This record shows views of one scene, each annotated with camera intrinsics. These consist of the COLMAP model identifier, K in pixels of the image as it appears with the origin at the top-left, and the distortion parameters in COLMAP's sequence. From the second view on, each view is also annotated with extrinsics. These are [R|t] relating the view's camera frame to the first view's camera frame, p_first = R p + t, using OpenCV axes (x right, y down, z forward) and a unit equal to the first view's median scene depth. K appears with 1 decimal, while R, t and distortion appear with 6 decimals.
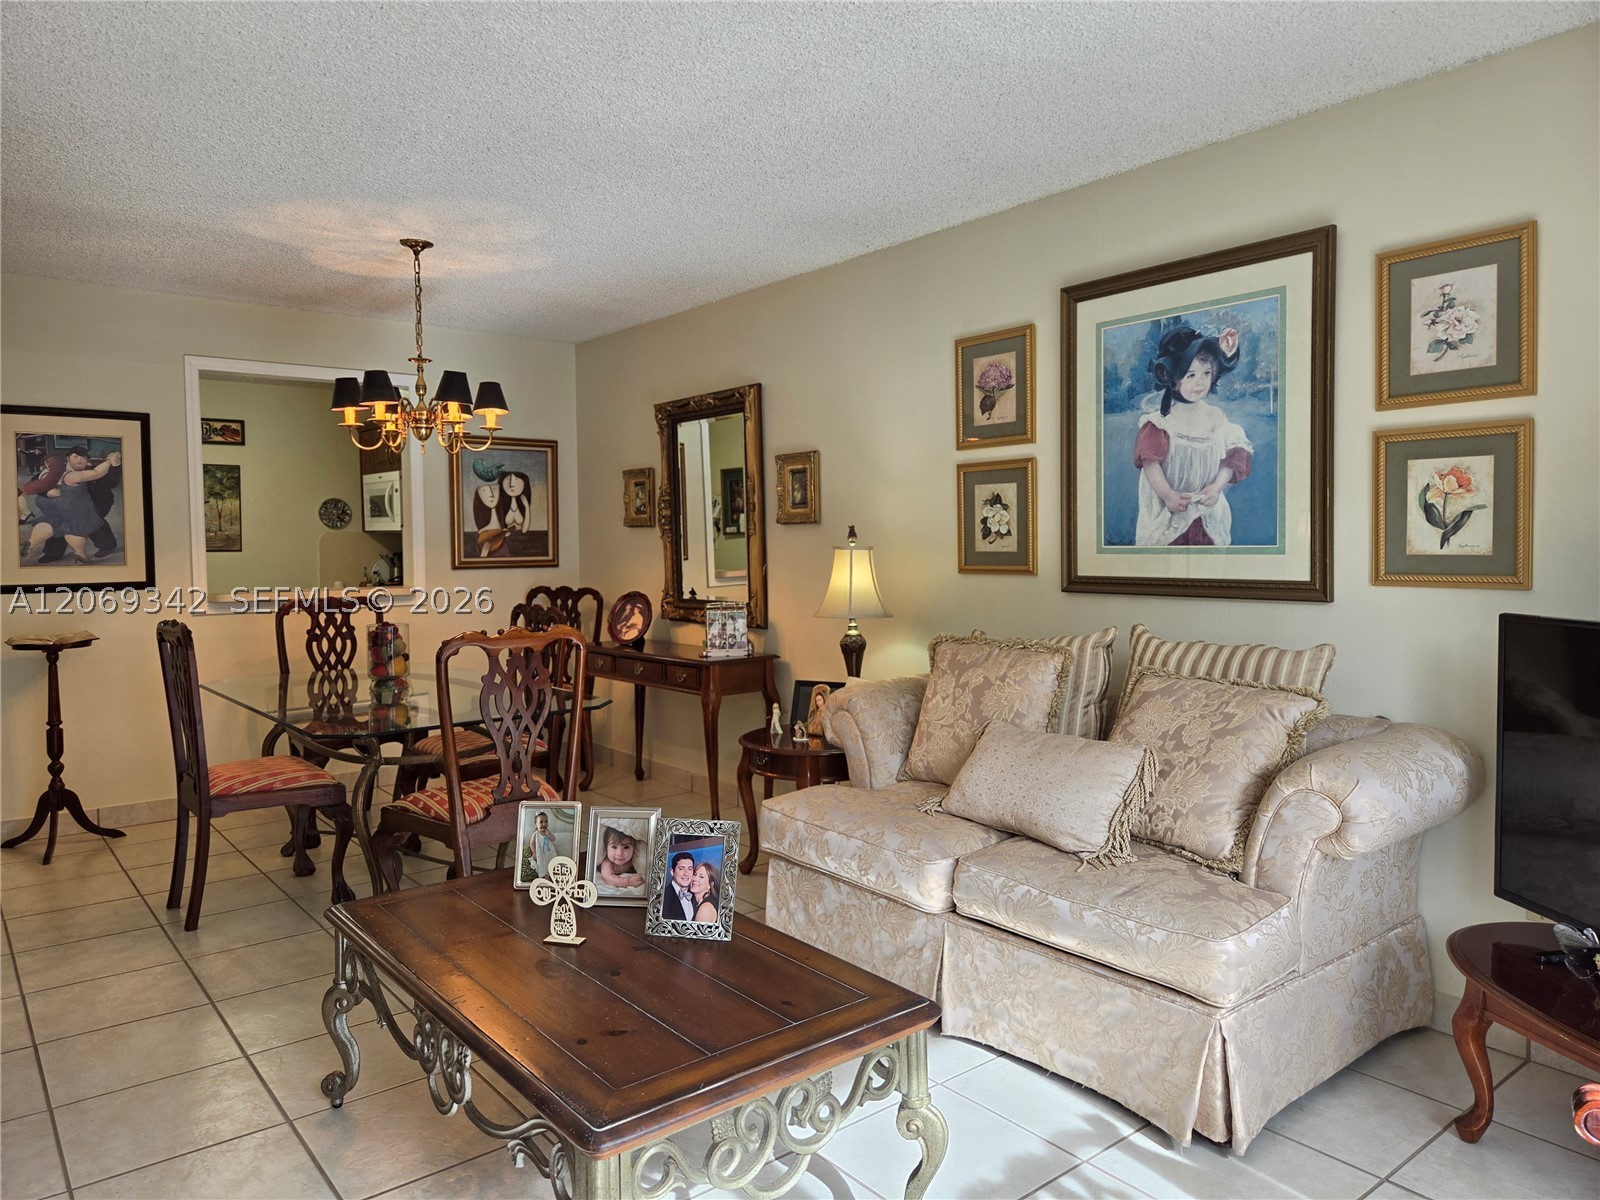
lens RADIAL K [[1075.5, 0, 794.2], [0, 1075.5, 582.7], [0, 0, 1]] dist [0.060181, -0.052905]
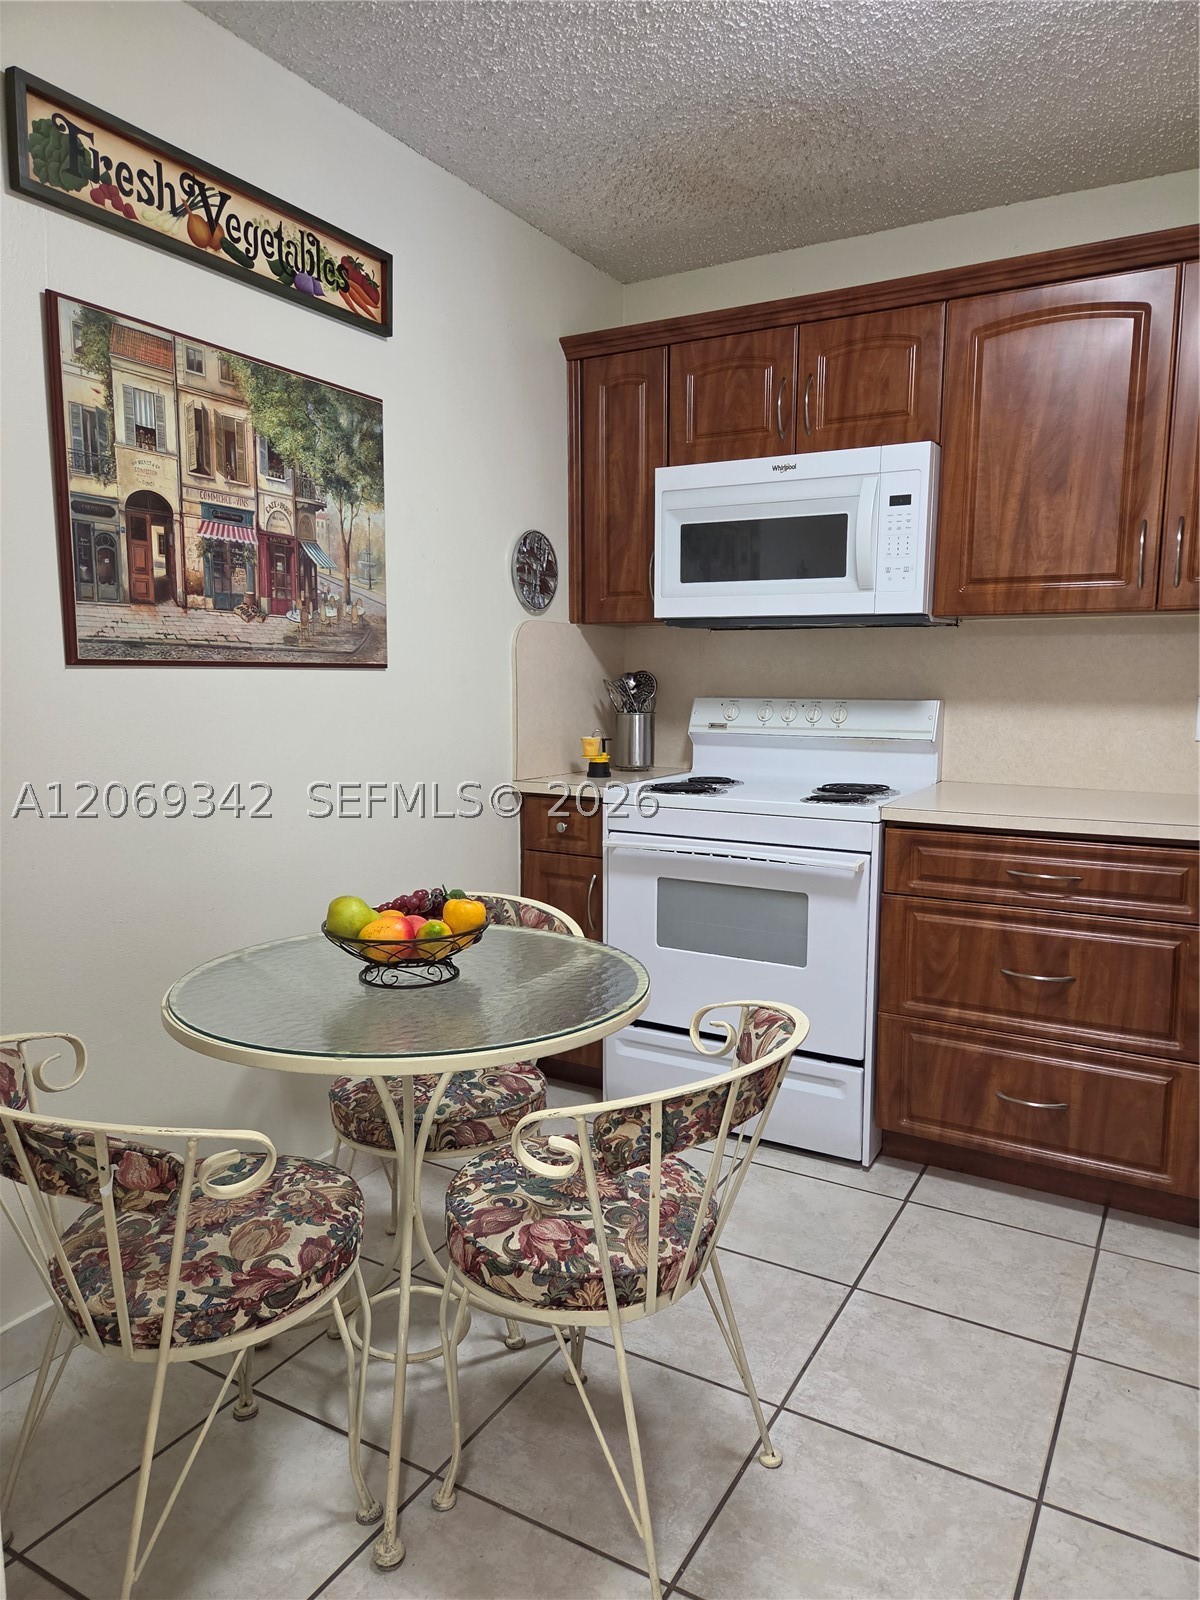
lens RADIAL K [[1075.5, 0, 600.0], [0, 1075.5, 800.0], [0, 0, 1]] dist [0.060181, -0.052905]
pose [[0.930661, -0.029533, 0.364690, -1.192491], [-0.000036, 0.996730, 0.080808, -0.032563], [-0.365883, -0.075218, 0.927616, 1.401932]]
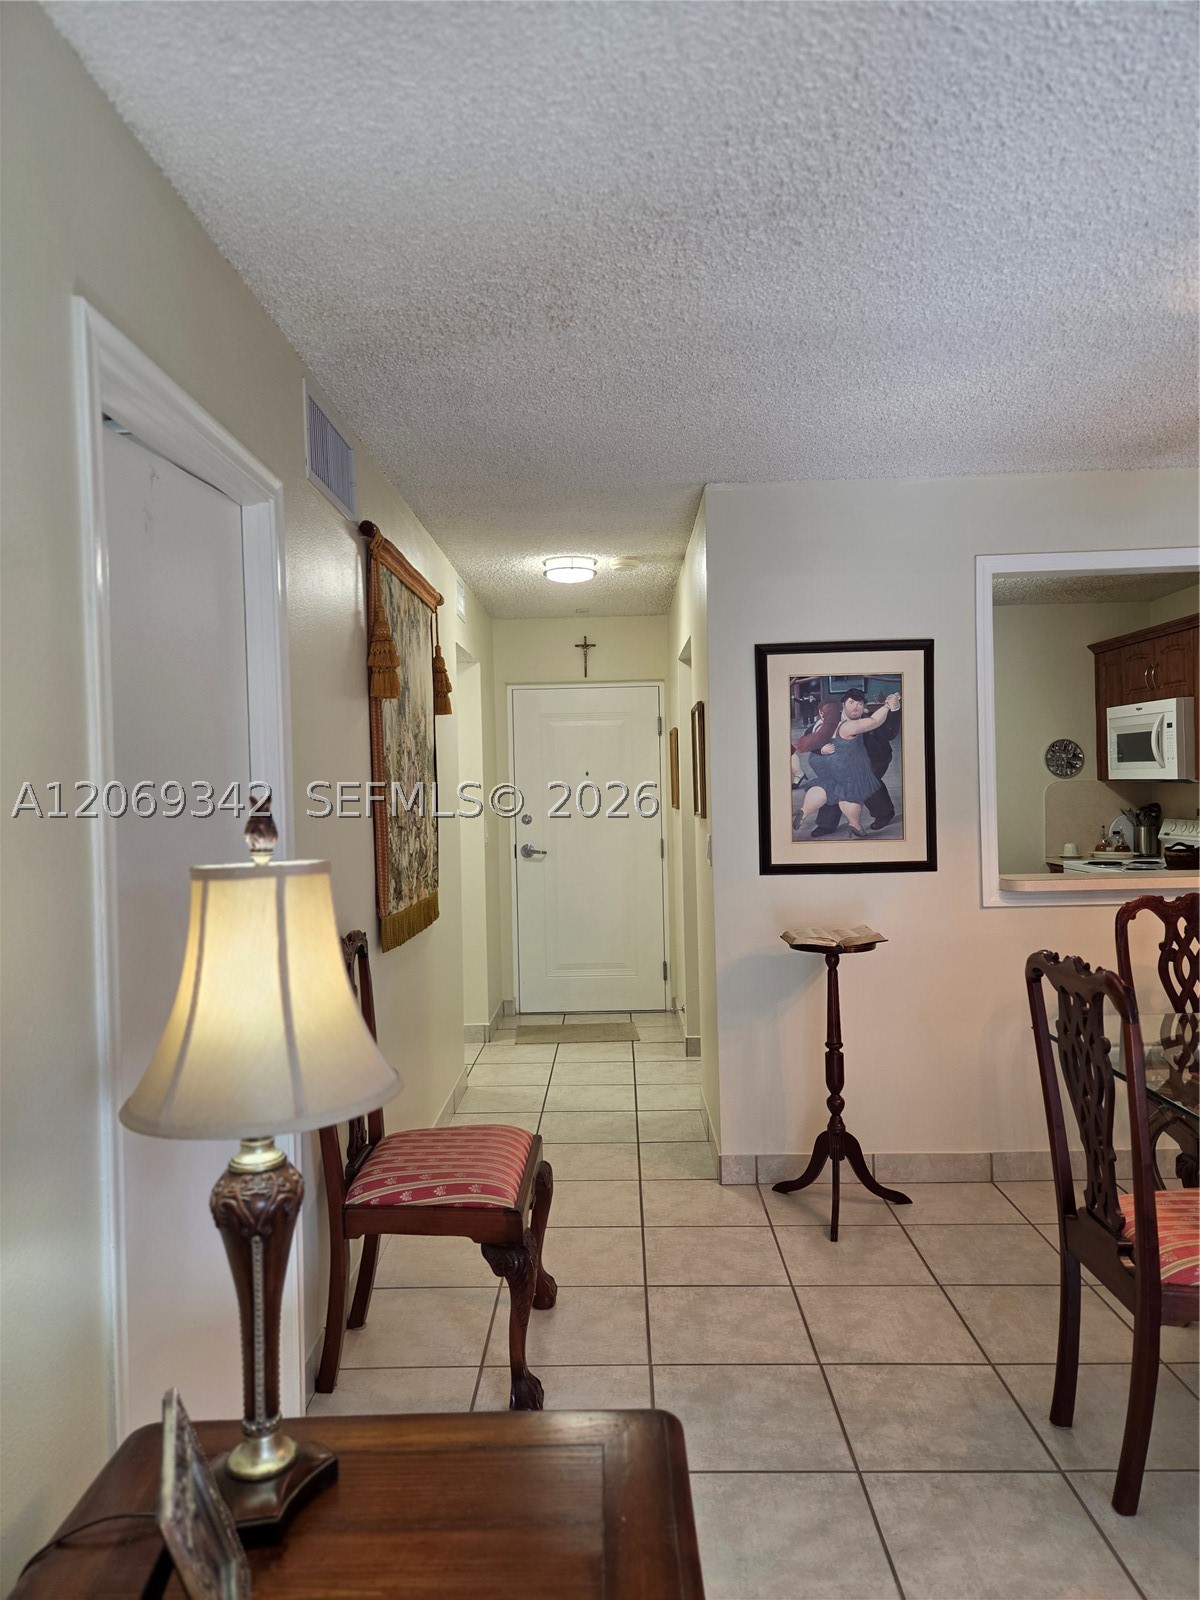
lens RADIAL K [[1075.5, 0, 600.0], [0, 1075.5, 800.0], [0, 0, 1]] dist [0.060181, -0.052905]
pose [[0.768723, -0.003445, -0.639573, -0.388098], [-0.007578, 0.999866, -0.014494, -0.041543], [0.639537, 0.015988, 0.768594, 0.372357]]
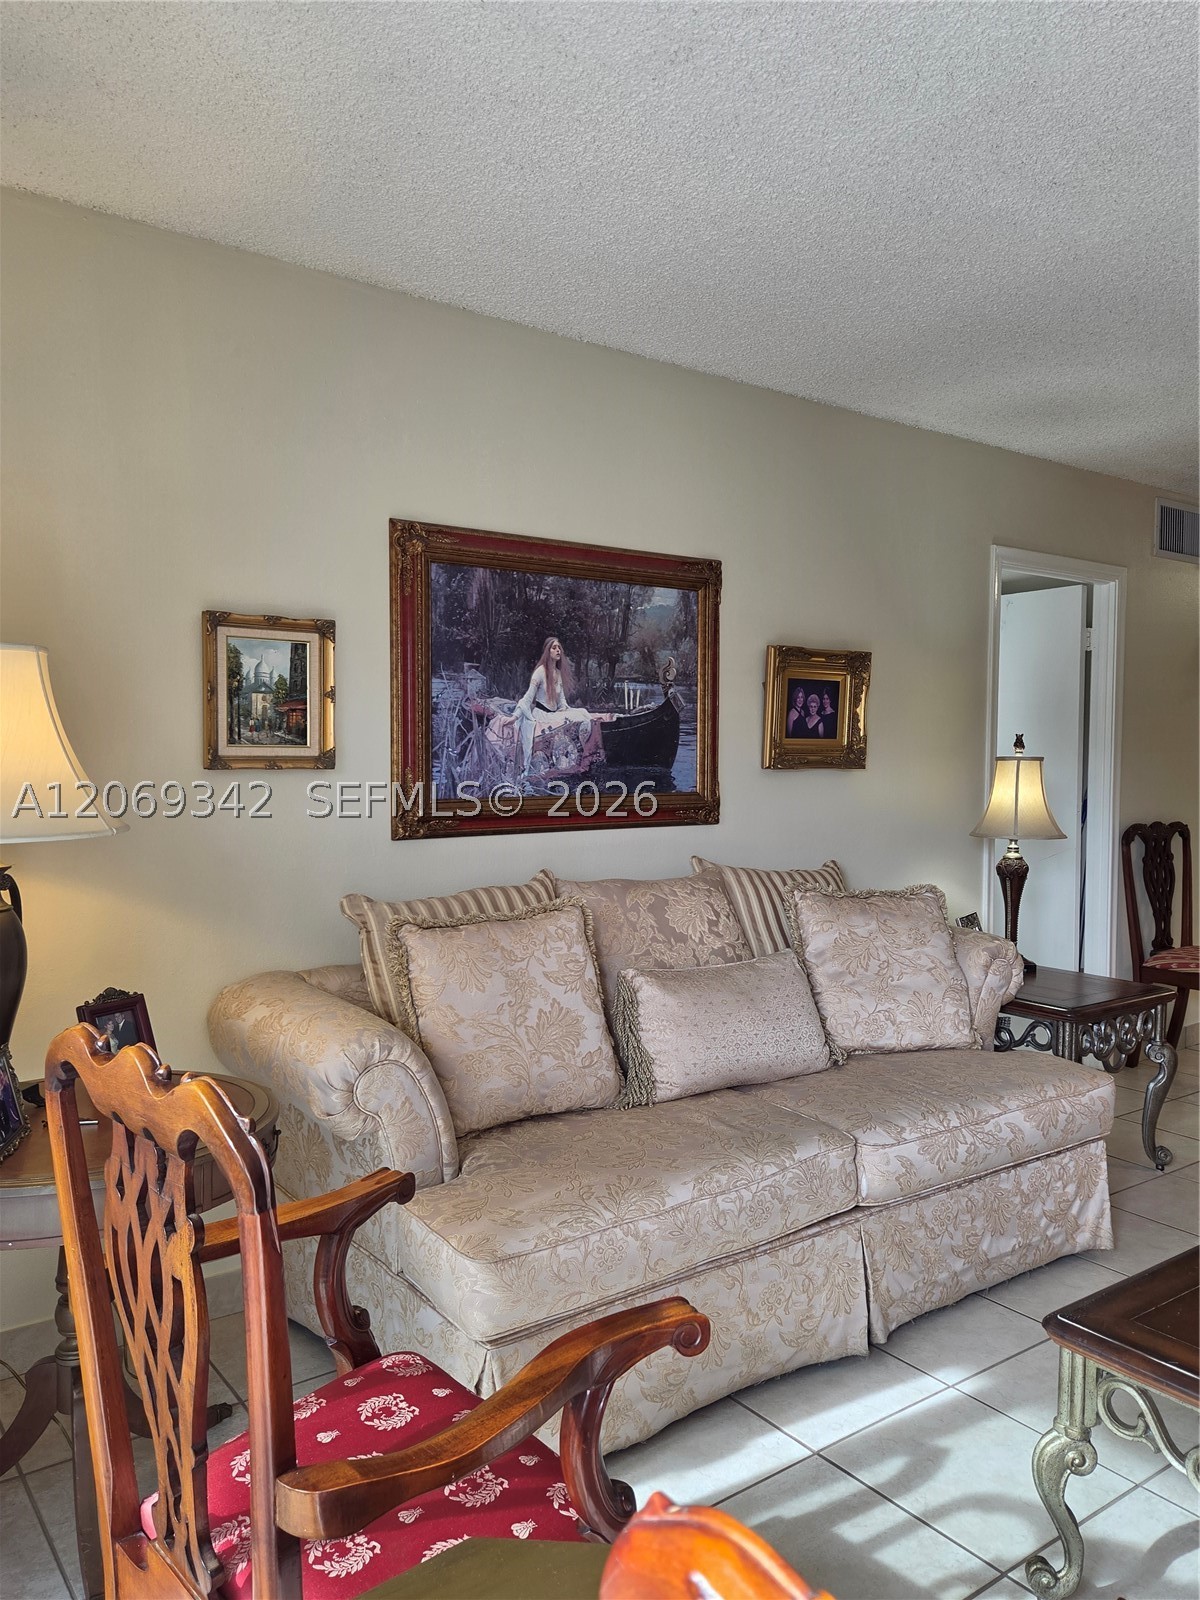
lens RADIAL K [[1196.3, 0, 596.2], [0, 1196.3, 798.1], [0, 0, 1]] dist [0.065081, -0.063762]
pose [[-0.033728, 0.050194, -0.998170, 0.418770], [-0.048408, 0.997484, 0.051795, -0.026898], [0.998258, 0.050066, -0.031213, 0.216445]]
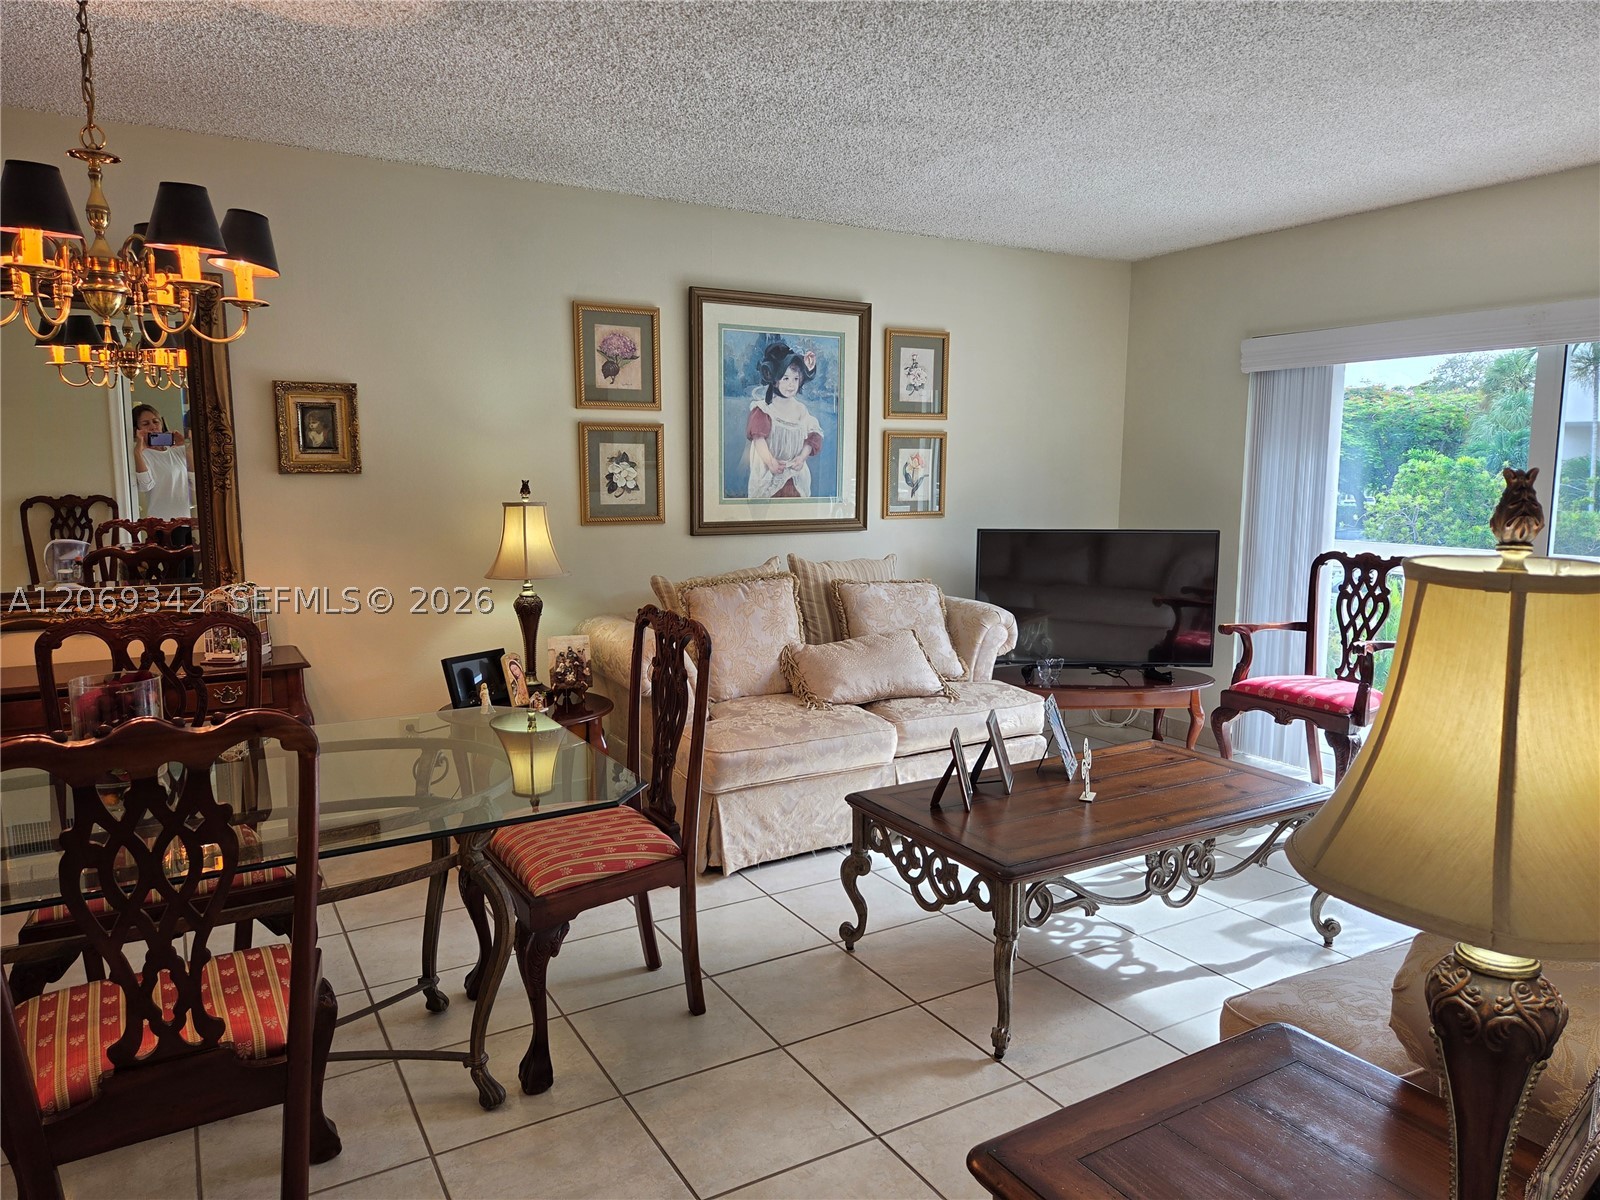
lens RADIAL K [[1075.5, 0, 794.2], [0, 1075.5, 582.7], [0, 0, 1]] dist [0.060181, -0.052905]
pose [[0.146946, -0.098584, 0.984219, -0.939170], [0.033401, 0.994948, 0.094672, -0.050251], [-0.988580, 0.018962, 0.149497, 0.690840]]
